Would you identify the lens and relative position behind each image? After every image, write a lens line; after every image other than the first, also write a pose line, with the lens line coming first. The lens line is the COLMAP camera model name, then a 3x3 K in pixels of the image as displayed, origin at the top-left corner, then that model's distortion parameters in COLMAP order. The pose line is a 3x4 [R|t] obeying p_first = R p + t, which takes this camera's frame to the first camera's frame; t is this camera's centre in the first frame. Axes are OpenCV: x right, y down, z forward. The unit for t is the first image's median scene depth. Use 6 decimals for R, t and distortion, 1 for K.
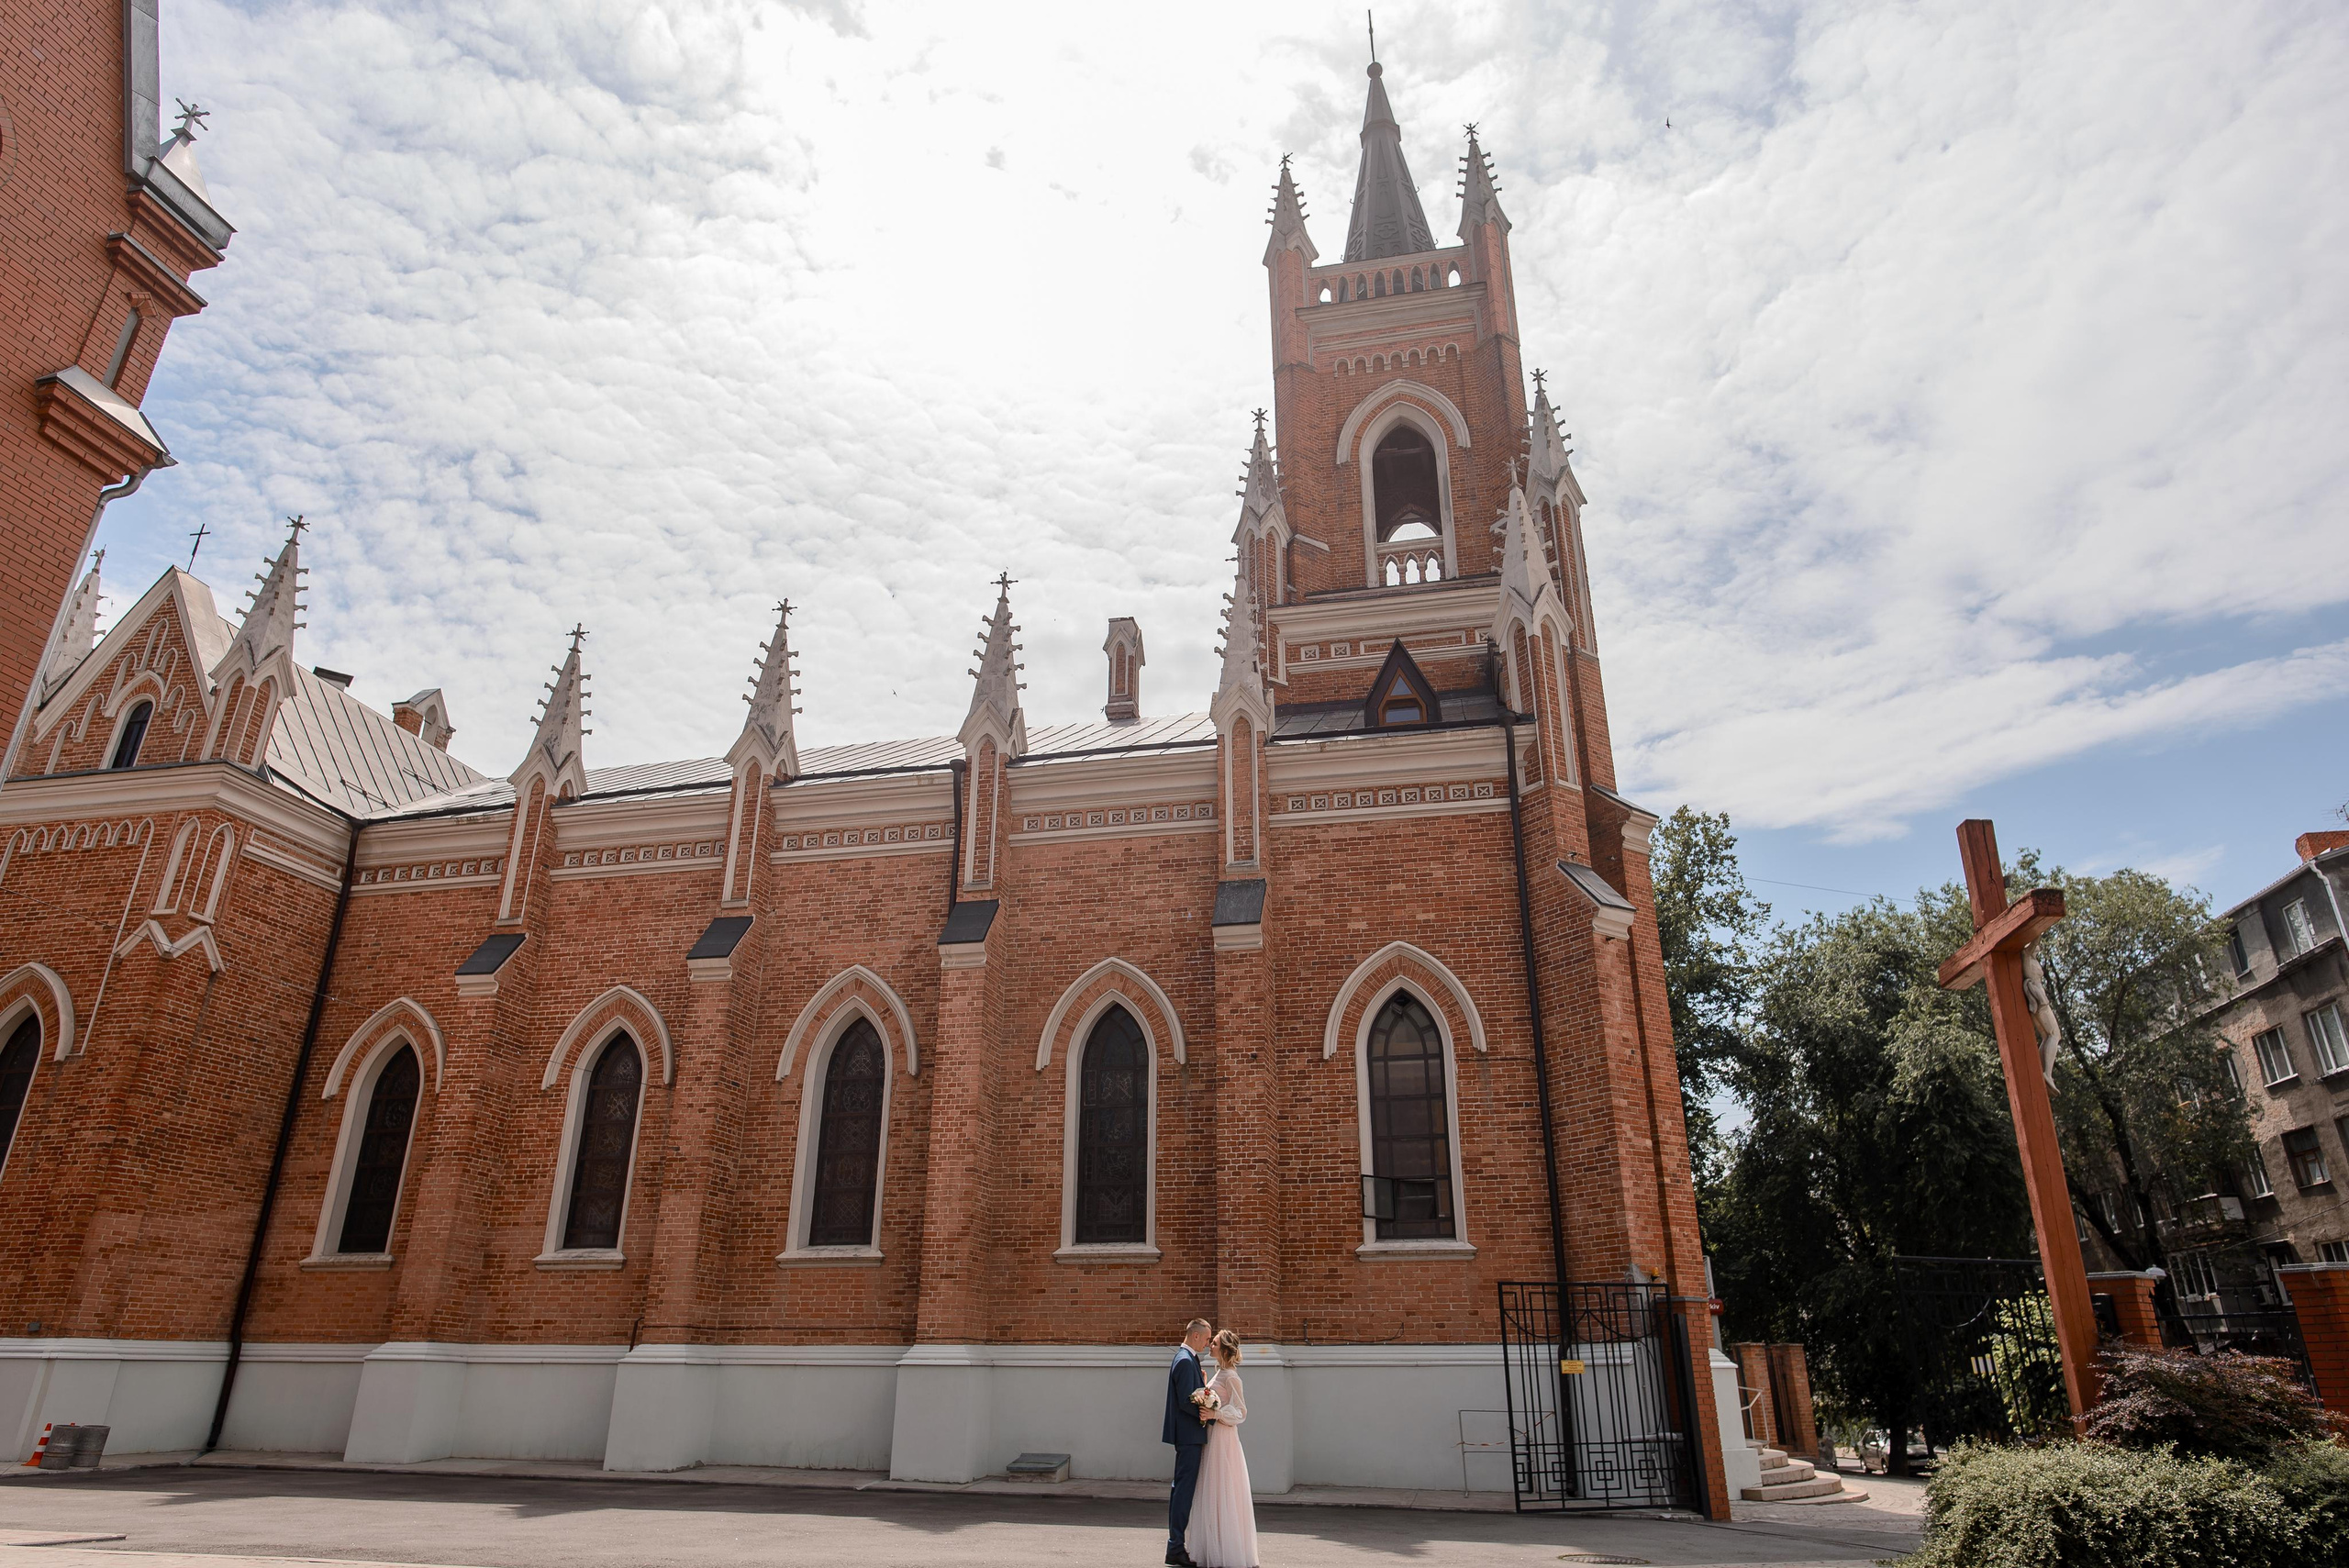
lens RADIAL K [[1375.3, 0, 1173.0], [0, 1375.3, 791.7], [0, 0, 1]] dist [-0.014746, 0.003447]
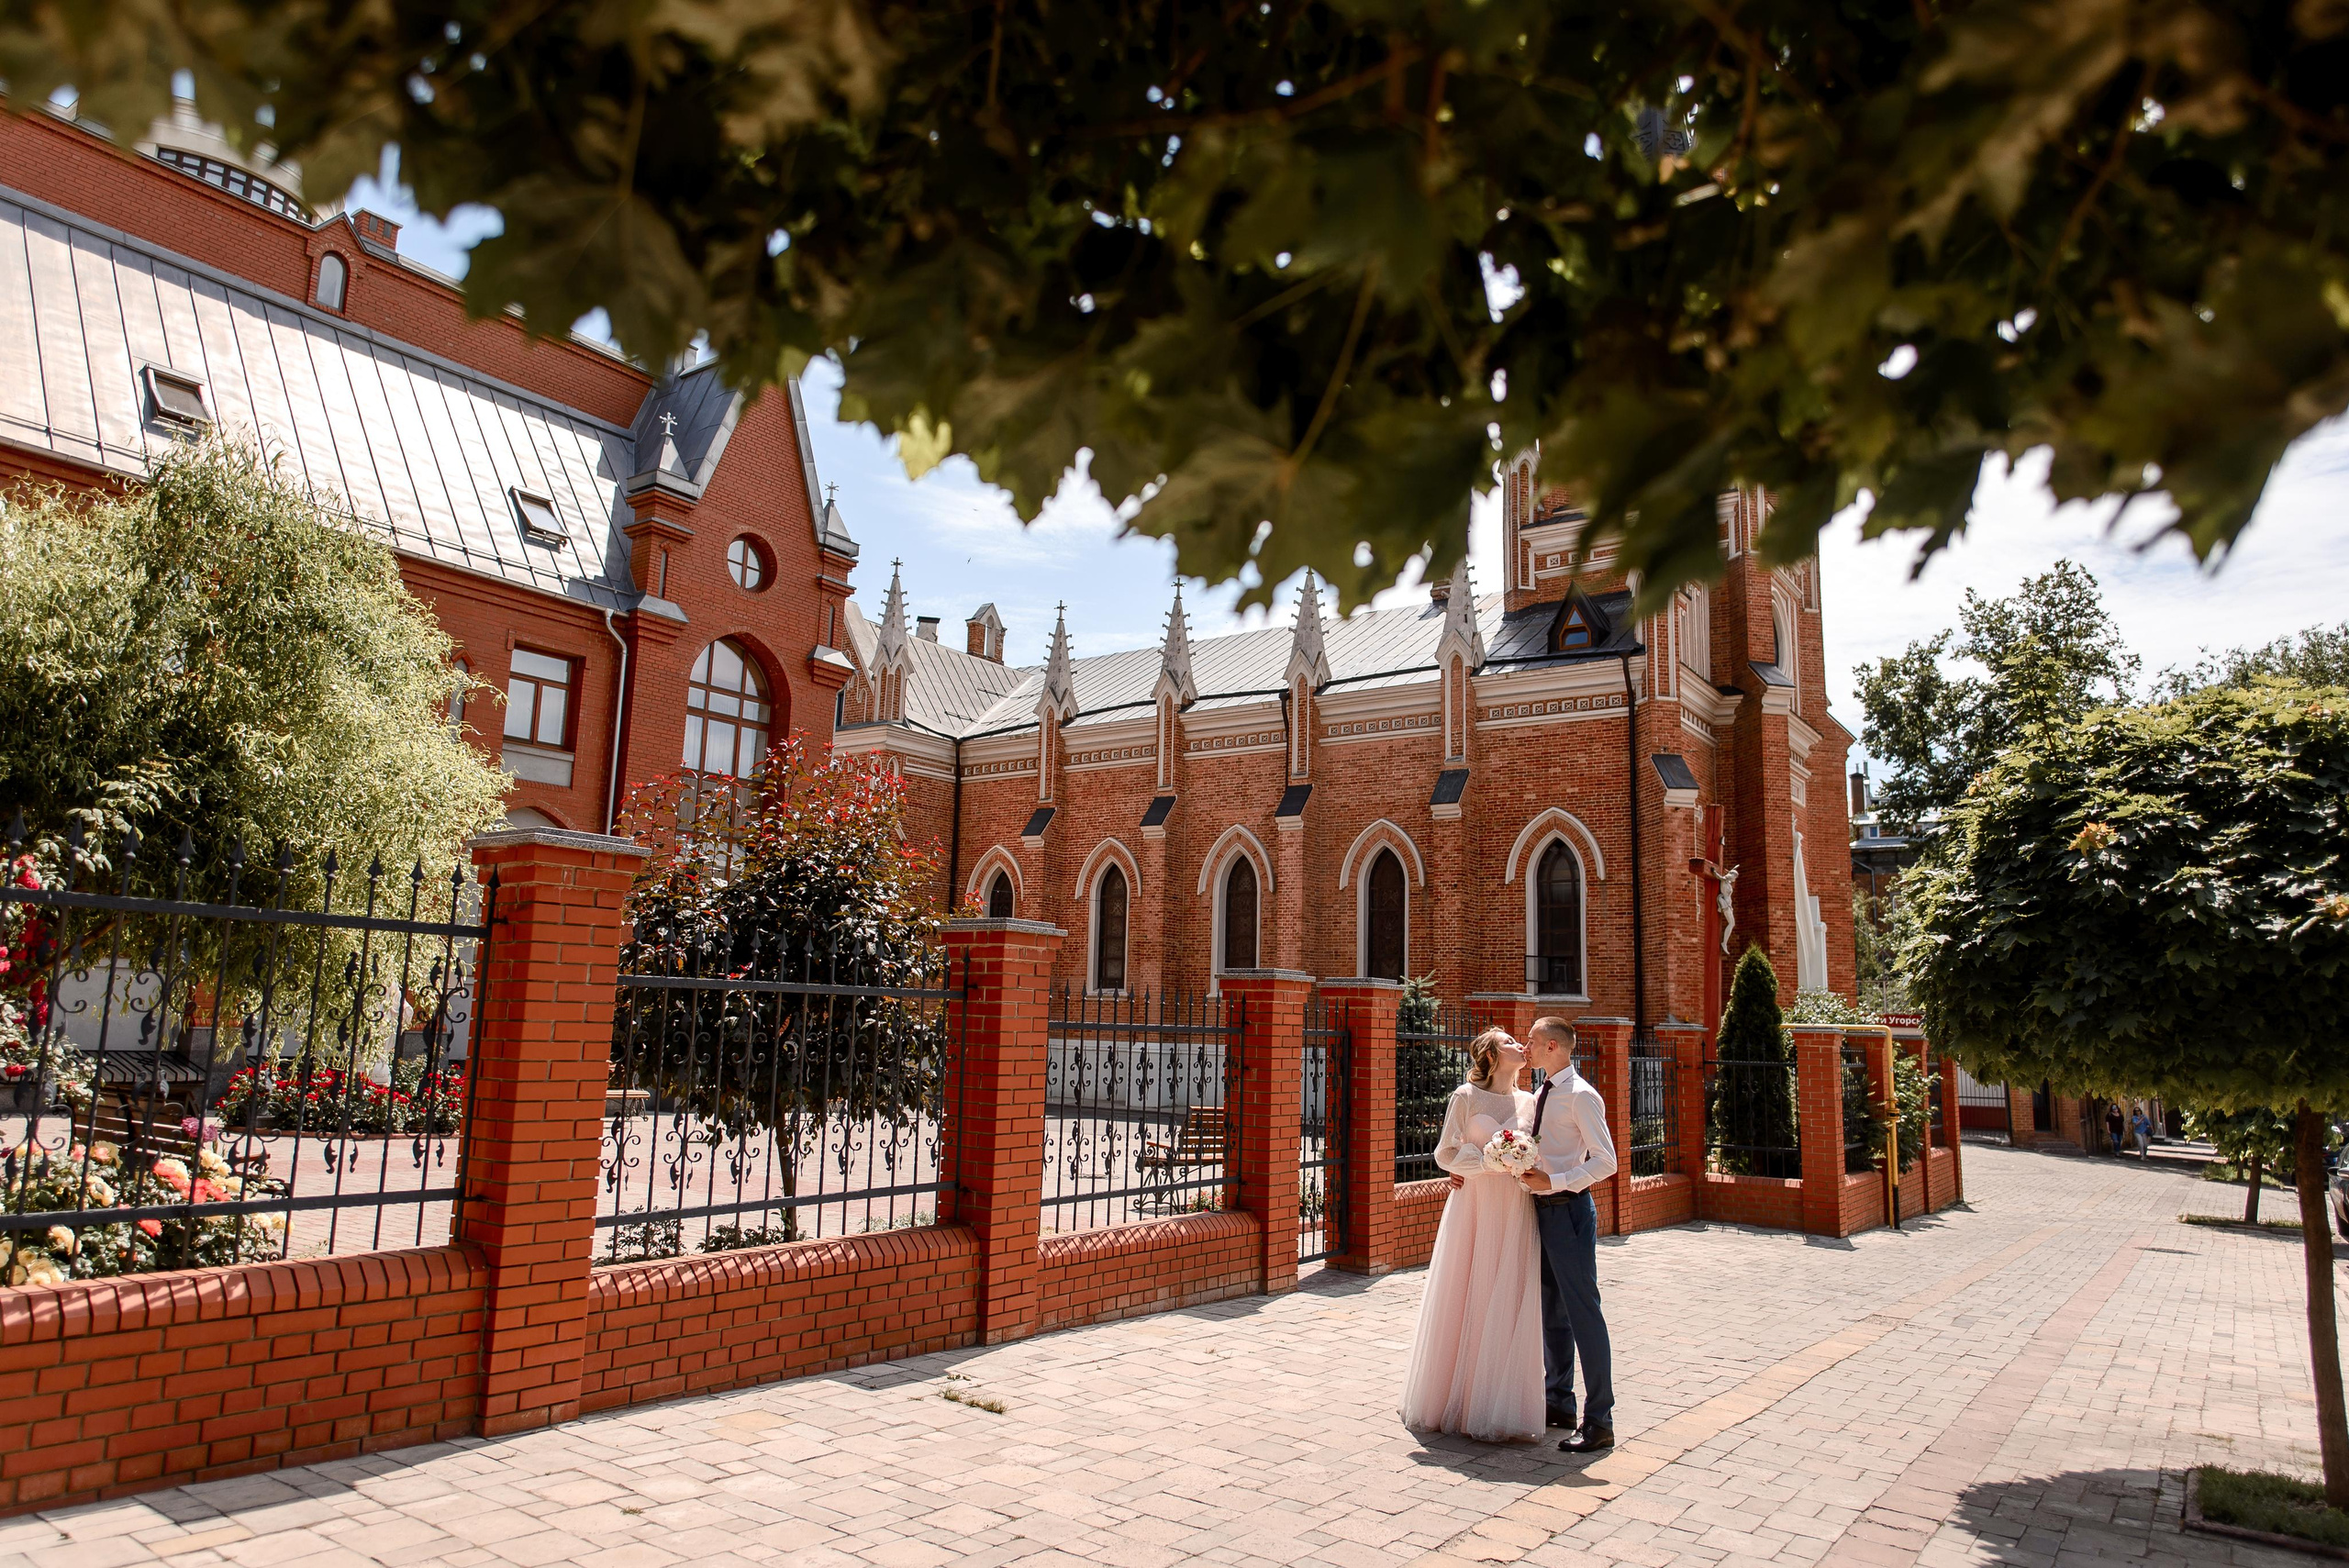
lens RADIAL K [[1459.5, 0, 1174.4], [0, 1459.5, 791.5], [0, 0, 1]] dist [-0.015683, 0.003438]
pose [[0.917076, -0.041845, -0.396510, 0.390162], [0.131400, 0.970639, 0.201478, -0.270194], [0.376437, -0.236872, 0.895649, -0.567730]]
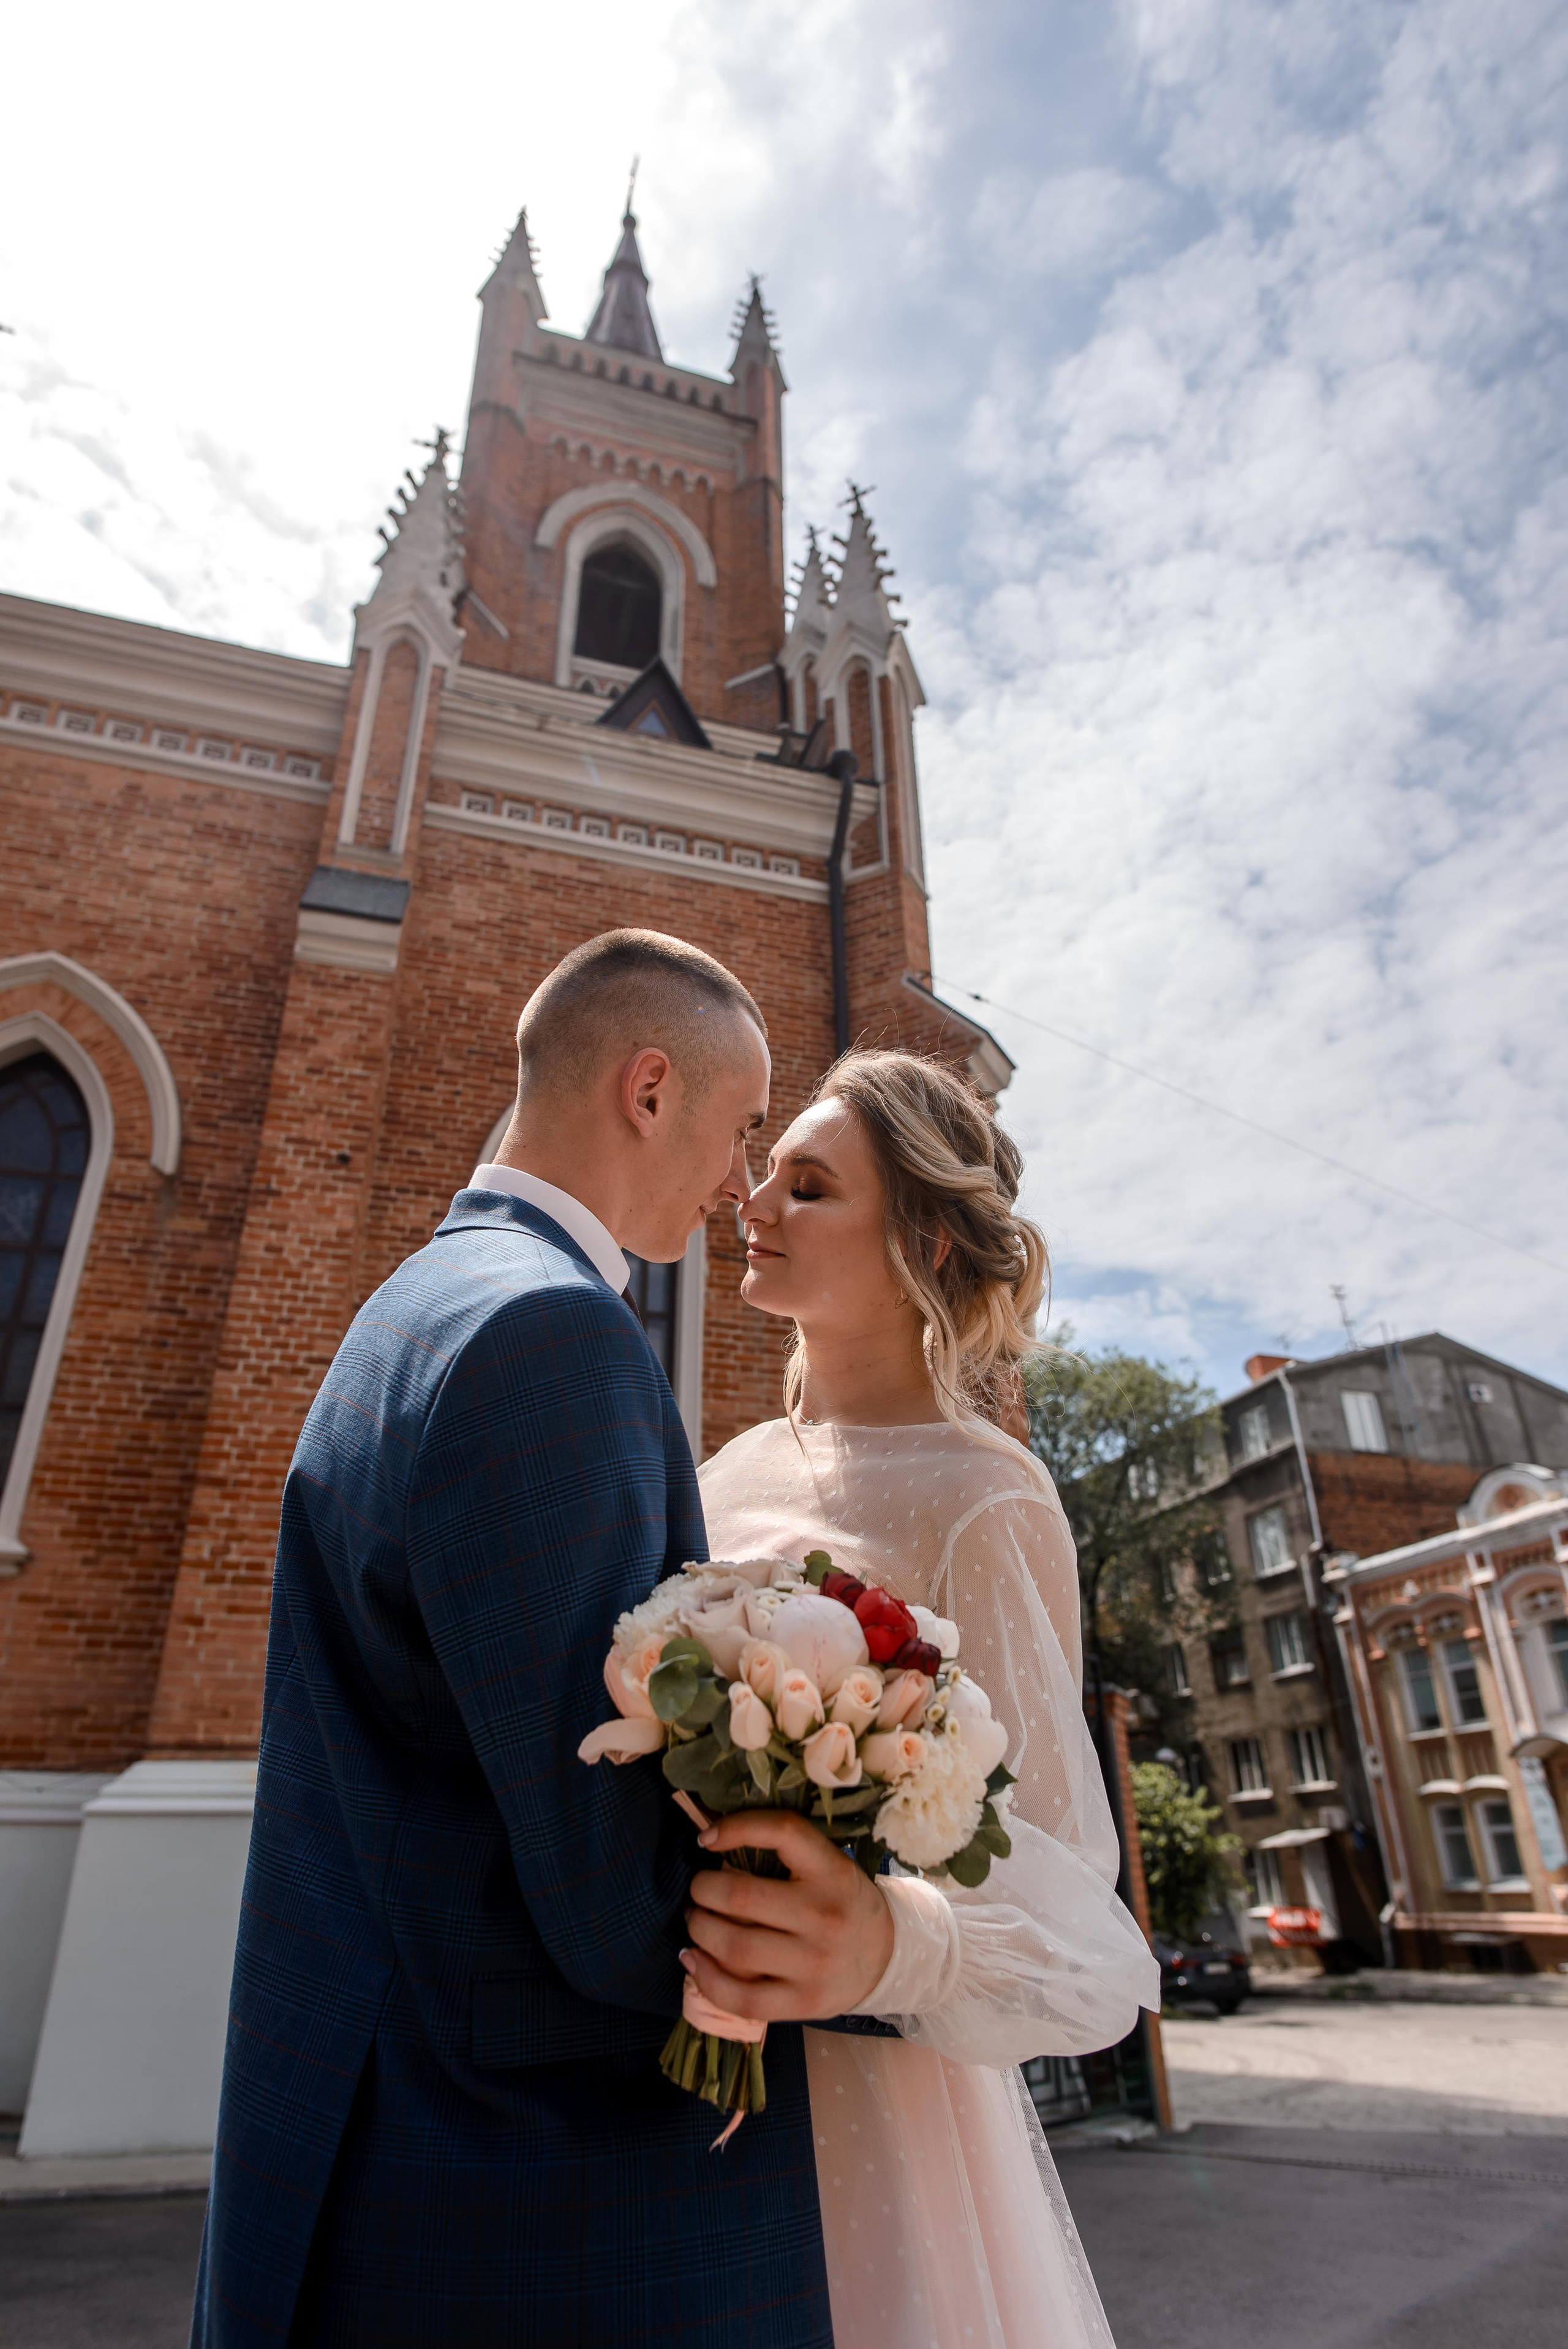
lens RADIAL K [[1346.3, 0, 771.4], [0, 1346.3, 1182.3], [0, 0, 1]] dist [-0.015628, 0.004600]
pose [[0.870205, 0.216692, 0.442479, -0.015054], [-0.178167, 0.975714, -0.127434, 0.205768], [-0.459347, 0.032058, 0.887678, 0.451600]]
